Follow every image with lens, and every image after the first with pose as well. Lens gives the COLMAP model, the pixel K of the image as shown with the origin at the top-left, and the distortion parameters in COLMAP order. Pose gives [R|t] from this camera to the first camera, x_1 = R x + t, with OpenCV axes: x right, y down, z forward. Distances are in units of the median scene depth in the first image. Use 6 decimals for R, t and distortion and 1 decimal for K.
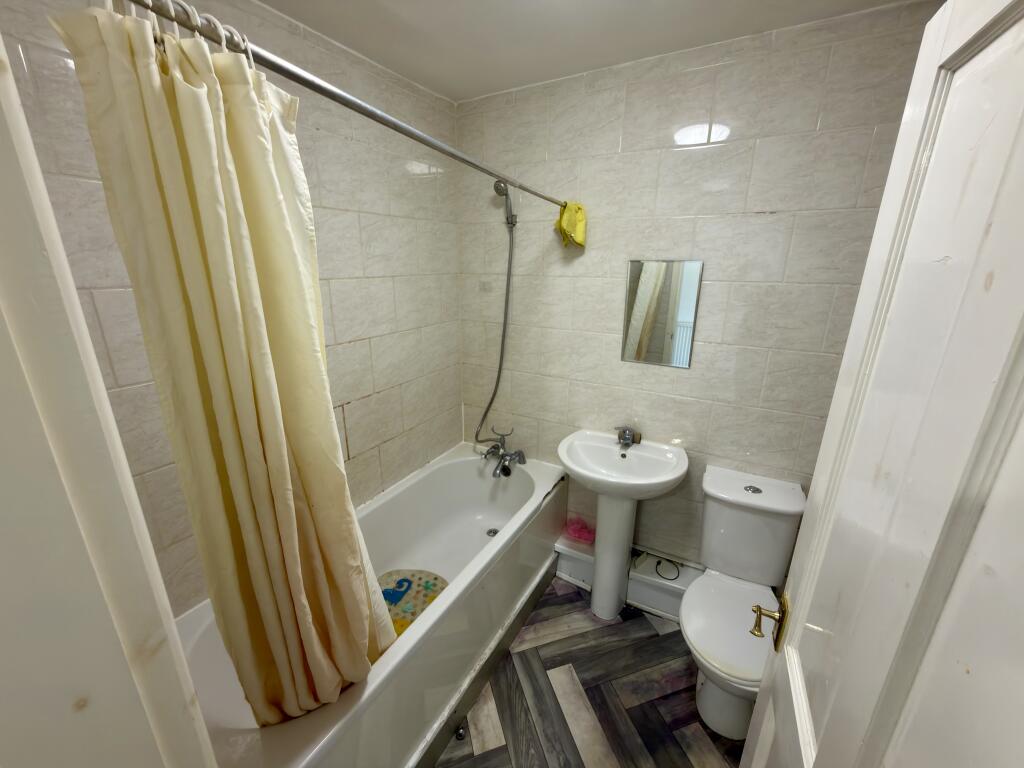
lens RADIAL K [[408.4, 0, 512.0], [0, 408.4, 384.0], [0, 0, 1]] dist [0.001197, -0.000246]
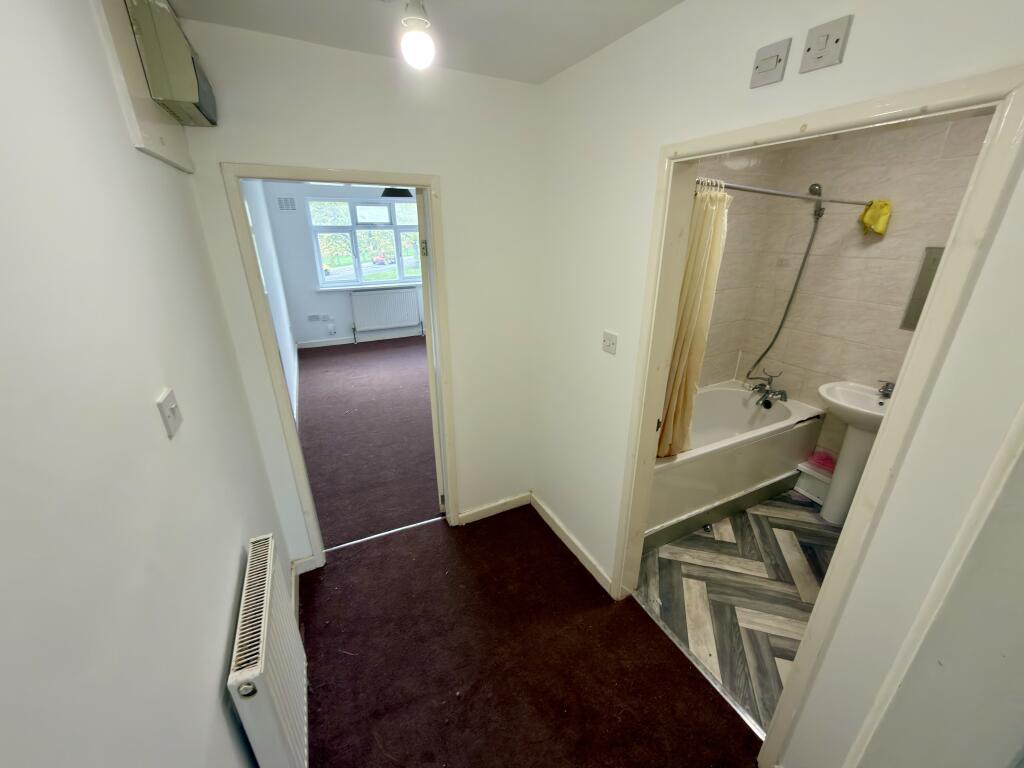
lens RADIAL K [[408.4, 0, 512.0], [0, 408.4, 384.0], [0, 0, 1]] dist [0.001197, -0.000246]
pose [[0.825317, 0.197901, -0.528854, -0.012759], [-0.156873, 0.980063, 0.121934, 0.139989], [0.542441, -0.017671, 0.839908, -0.676514]]
